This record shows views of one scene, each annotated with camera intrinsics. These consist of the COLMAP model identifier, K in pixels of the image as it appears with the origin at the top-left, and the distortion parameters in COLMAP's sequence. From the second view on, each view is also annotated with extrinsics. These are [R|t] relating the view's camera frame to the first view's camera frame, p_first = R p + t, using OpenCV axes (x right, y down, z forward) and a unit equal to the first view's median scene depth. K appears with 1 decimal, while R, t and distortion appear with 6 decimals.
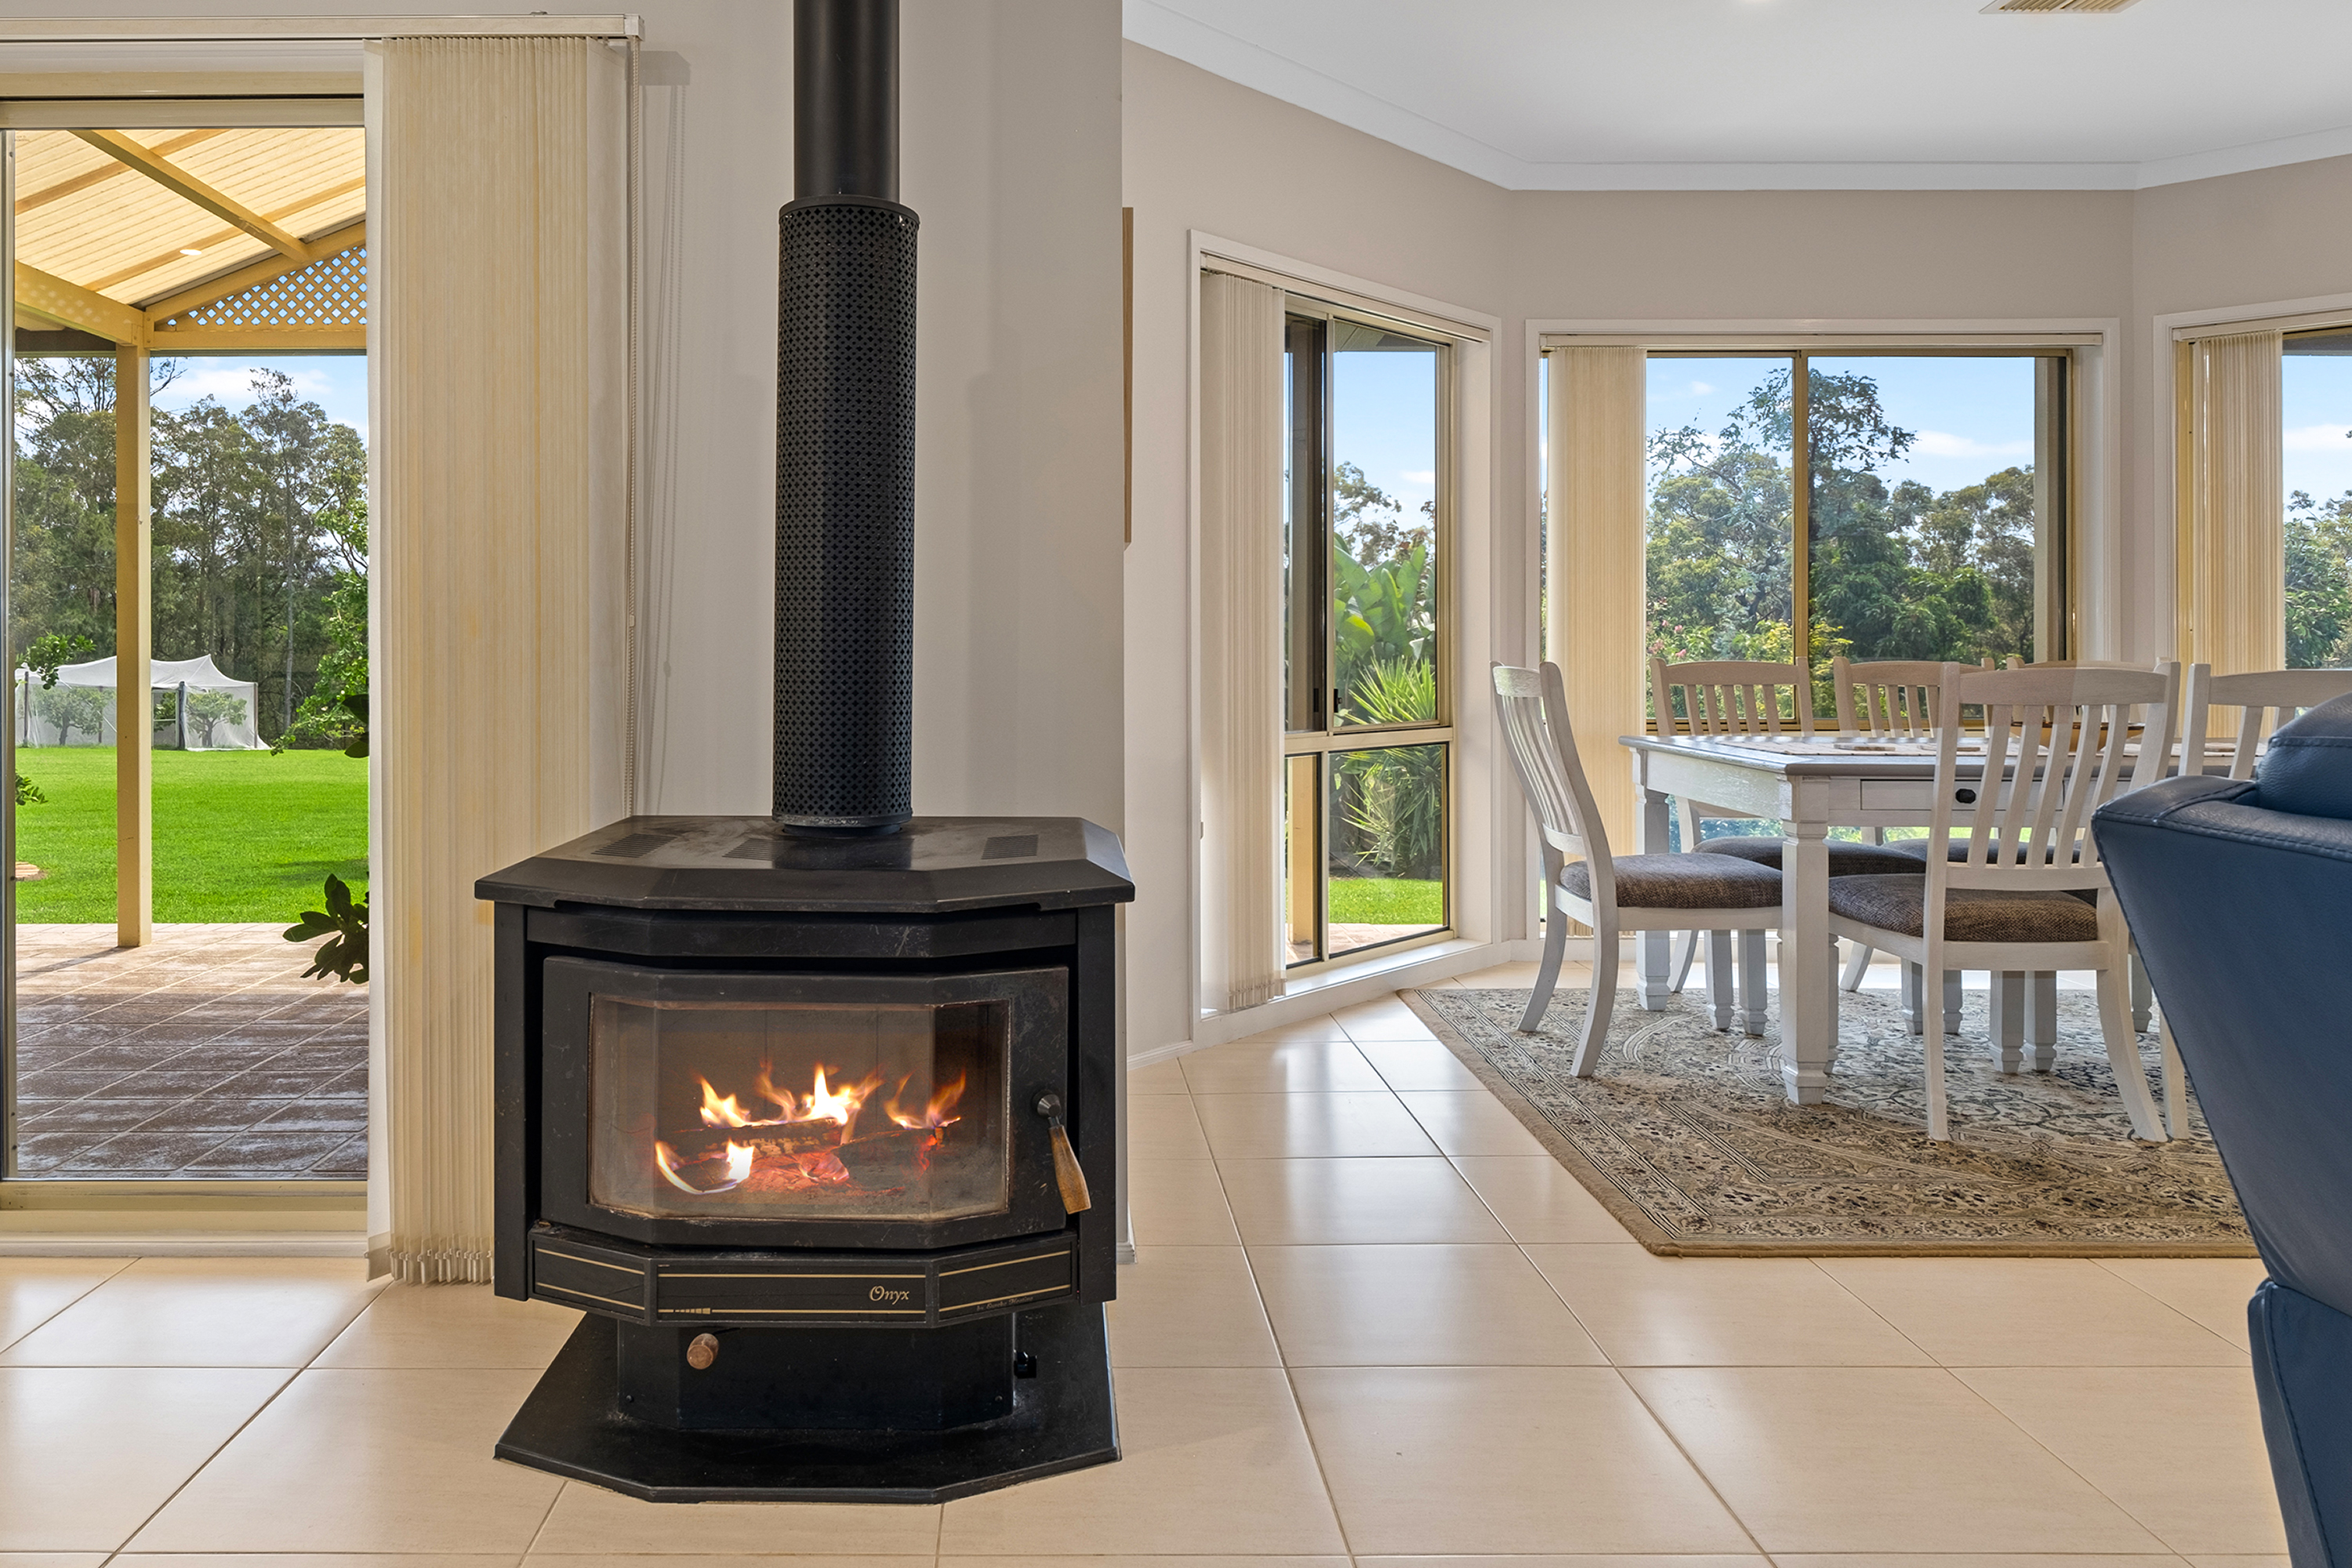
lens RADIAL K [[1500.4, 0, 1099.1], [0, 1500.4, 703.8], [0, 0, 1]] dist [-0.009513, -0.002282]
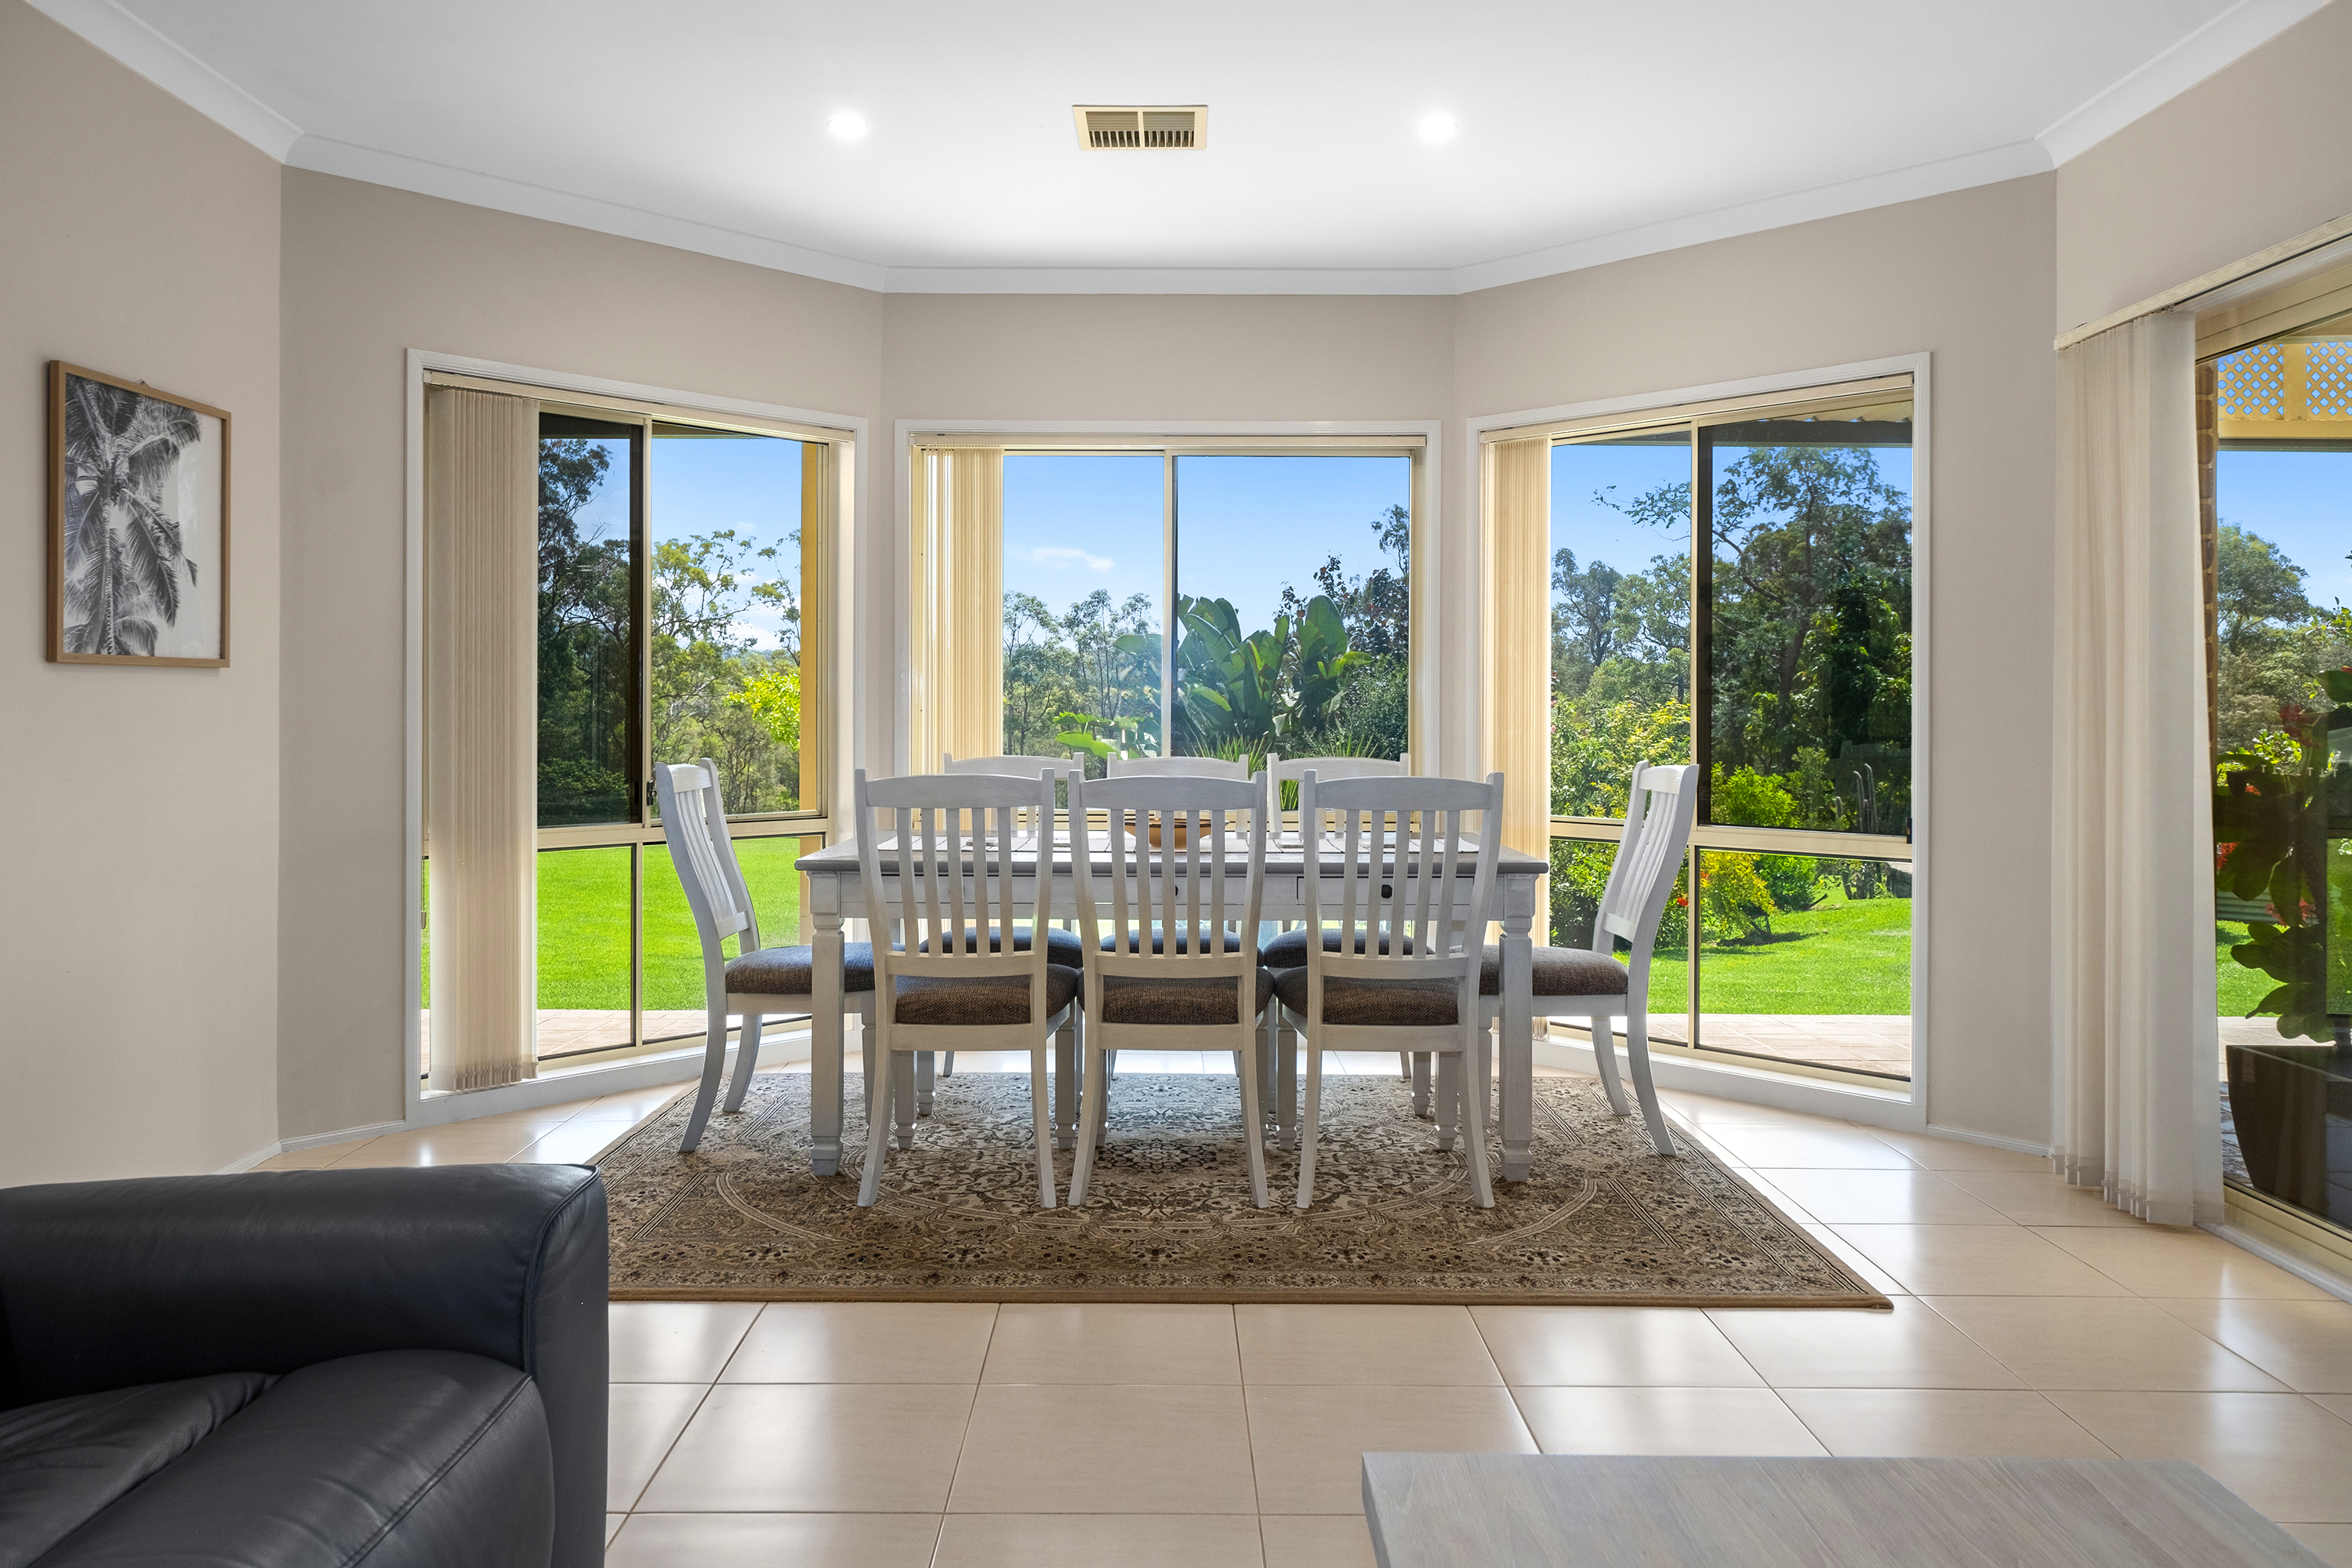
lens RADIAL K [[1651.2, 0, 1179.7], [0, 1651.2, 780.0], [0, 0, 1]] dist [-0.001900, -0.002750]
pose [[0.999981, 0.002871, 0.005533, 0.569361], [-0.002881, 0.999994, 0.001929, -0.016660], [-0.005527, -0.001945, 0.999983, -0.151276]]
